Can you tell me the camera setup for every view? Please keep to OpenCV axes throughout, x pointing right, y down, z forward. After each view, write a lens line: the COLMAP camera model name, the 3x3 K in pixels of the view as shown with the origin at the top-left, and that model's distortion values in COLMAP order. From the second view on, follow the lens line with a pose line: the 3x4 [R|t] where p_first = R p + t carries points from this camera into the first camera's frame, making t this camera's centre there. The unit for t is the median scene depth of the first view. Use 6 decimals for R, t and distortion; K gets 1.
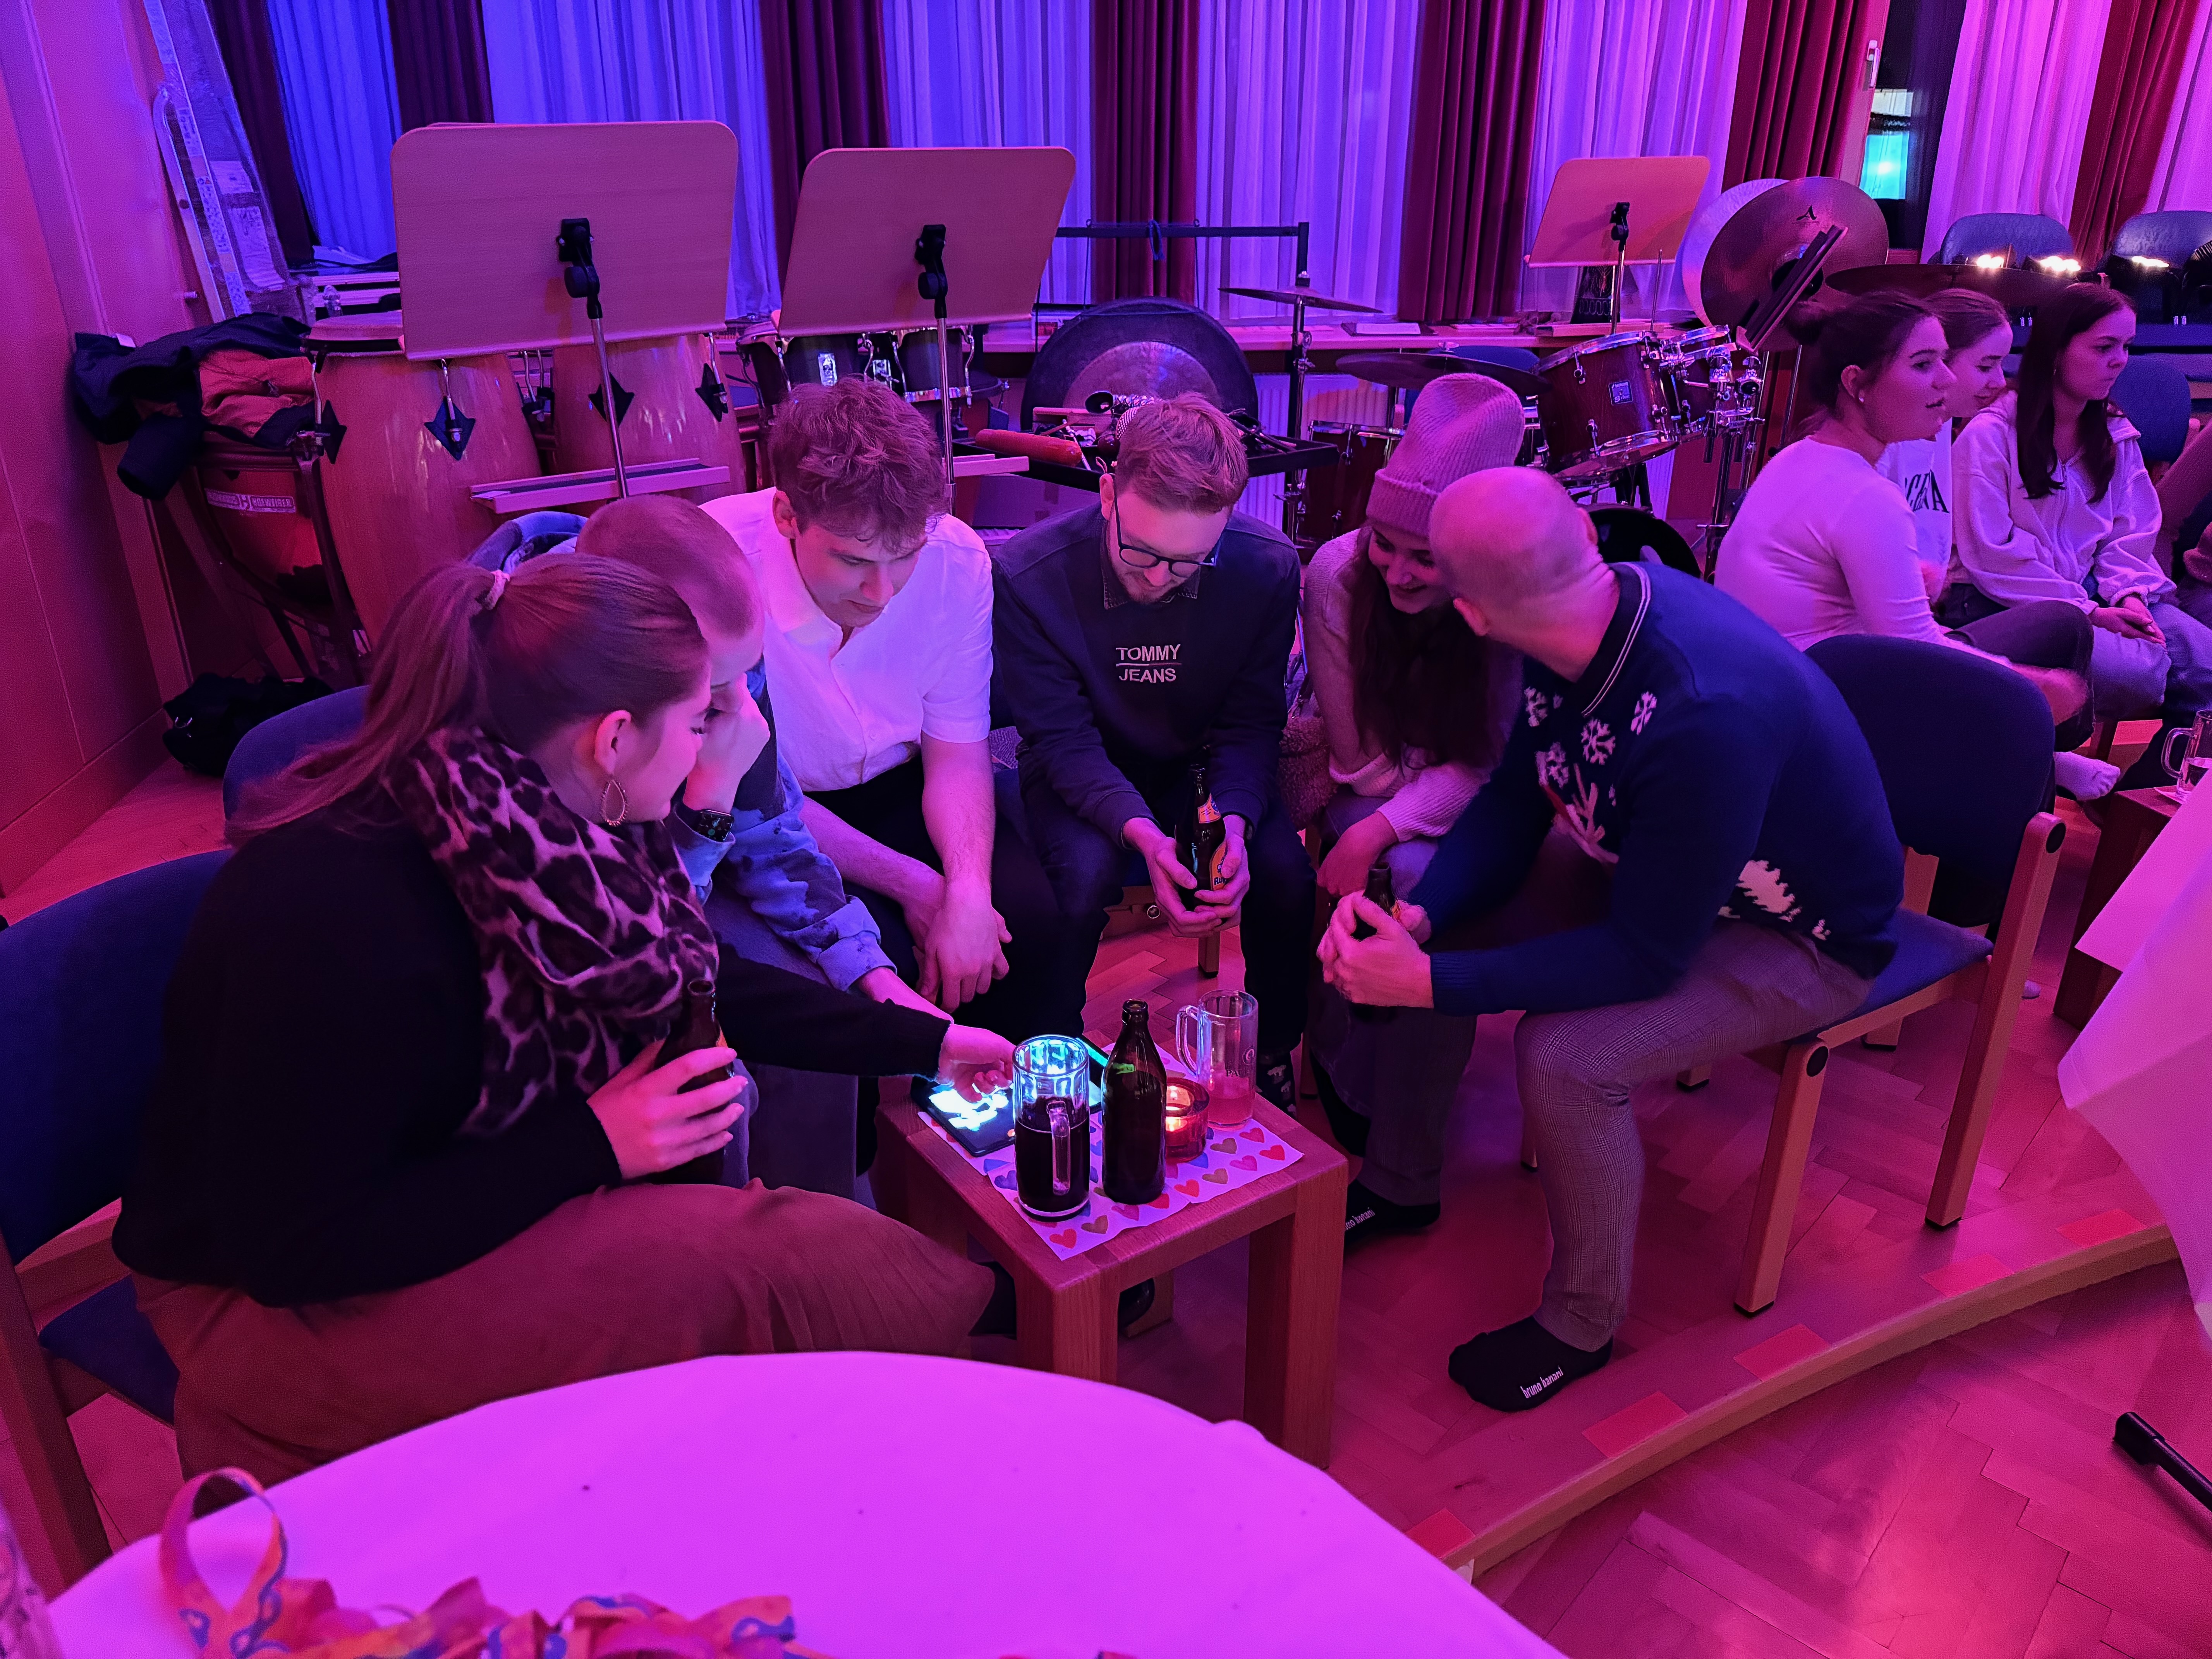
lens RADIAL K [[1633.7, 0, 1101.7], [0, 1633.7, 833.5], [0, 0, 1]] dist [0.081487, -0.029108]
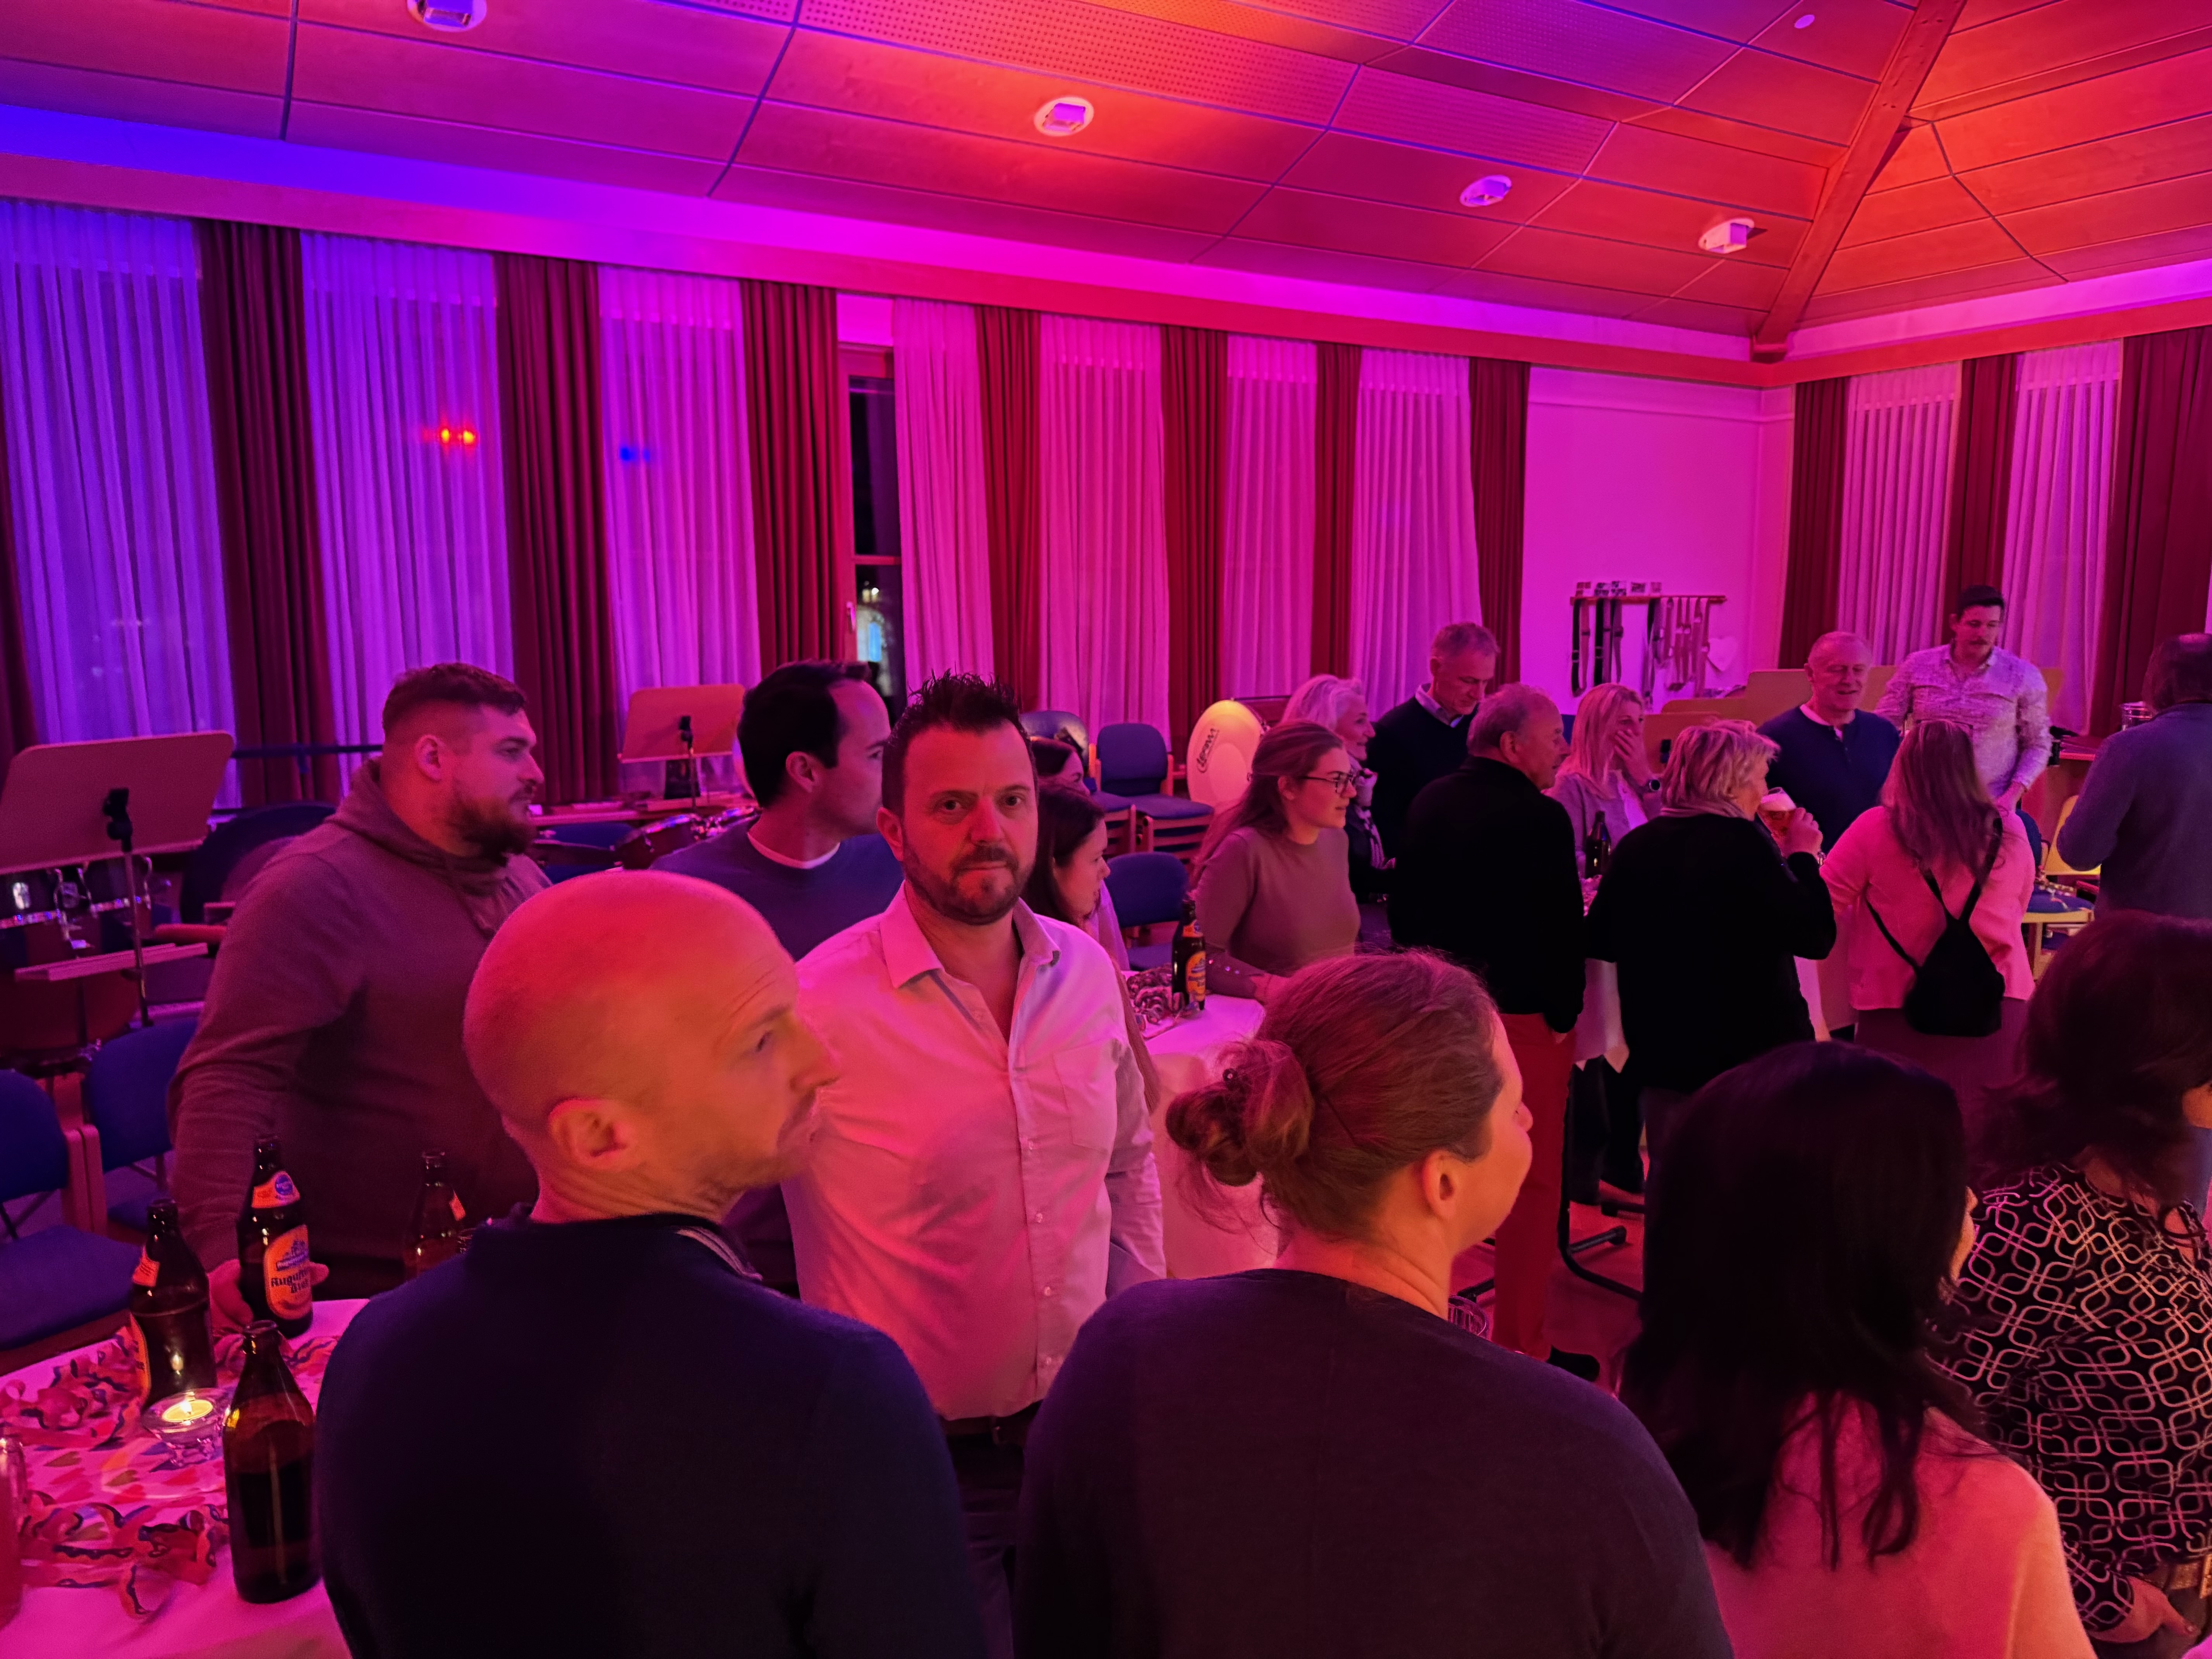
lens RADIAL K [[1633.7, 0, 1119.9], [0, 1633.7, 829.8], [0, 0, 1]] dist [0.081487, -0.029108]
pose [[0.880341, -0.073744, 0.468574, -0.013729], [0.190423, 0.959690, -0.206725, 0.060605], [-0.434441, 0.271215, 0.858897, -0.301855]]
